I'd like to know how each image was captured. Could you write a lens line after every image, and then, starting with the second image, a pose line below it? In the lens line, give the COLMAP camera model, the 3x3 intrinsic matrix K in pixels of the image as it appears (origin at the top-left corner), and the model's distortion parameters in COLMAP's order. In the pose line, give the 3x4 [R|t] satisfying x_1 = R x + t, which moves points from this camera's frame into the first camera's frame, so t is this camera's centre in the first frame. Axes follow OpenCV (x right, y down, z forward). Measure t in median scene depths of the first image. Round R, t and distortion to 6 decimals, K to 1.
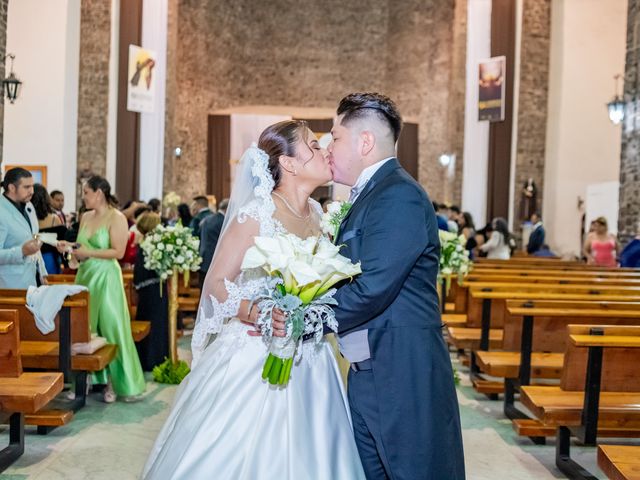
lens RADIAL K [[729.6, 0, 320.0], [0, 729.6, 240.0], [0, 0, 1]] dist [-0.012845, -0.008763]
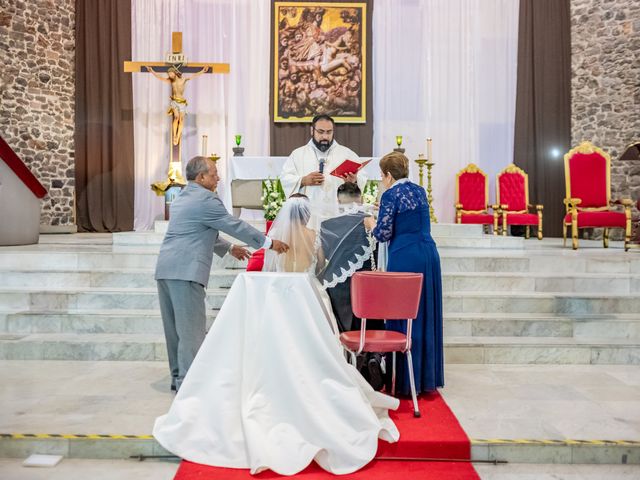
lens RADIAL K [[729.6, 0, 320.0], [0, 729.6, 240.0], [0, 0, 1]] dist [-0.012845, -0.008763]
pose [[0.999788, -0.014675, -0.014469, -0.007104], [0.014823, 0.999838, 0.010191, -0.011332], [0.014317, -0.010403, 0.999843, 0.590986]]
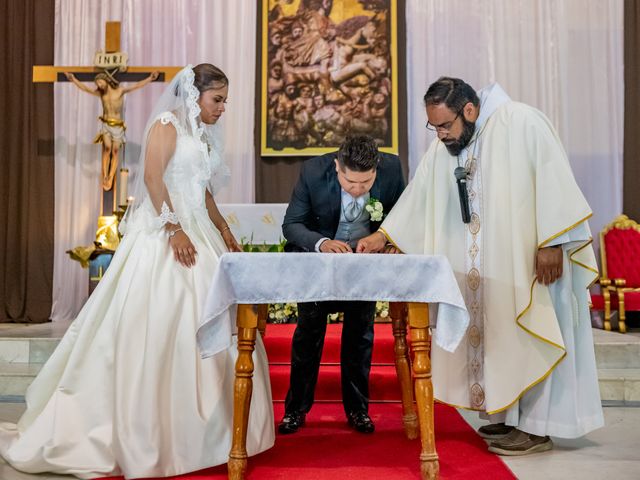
lens RADIAL K [[729.6, 0, 320.0], [0, 729.6, 240.0], [0, 0, 1]] dist [-0.012845, -0.008763]
pose [[0.998533, -0.023042, -0.048993, -0.002688], [0.019608, 0.997392, -0.069462, -0.023467], [0.050466, 0.068399, 0.996381, 0.739999]]
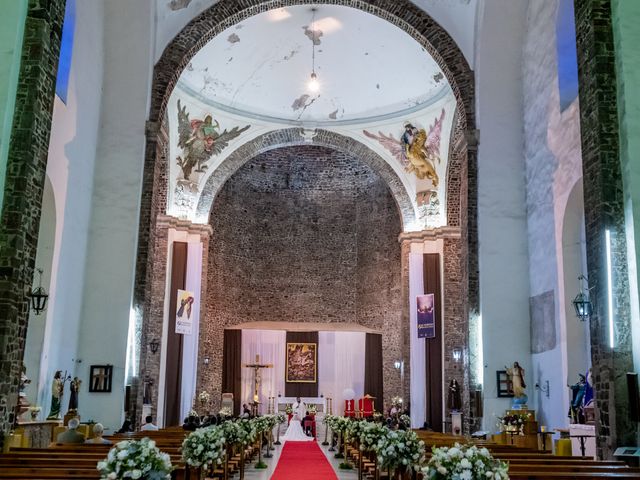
lens RADIAL K [[729.6, 0, 320.0], [0, 729.6, 240.0], [0, 0, 1]] dist [-0.012845, -0.008763]
pose [[0.999832, -0.005934, 0.017350, 0.000819], [0.010064, 0.968525, -0.248711, 0.004322], [-0.015328, 0.248844, 0.968422, -0.352388]]
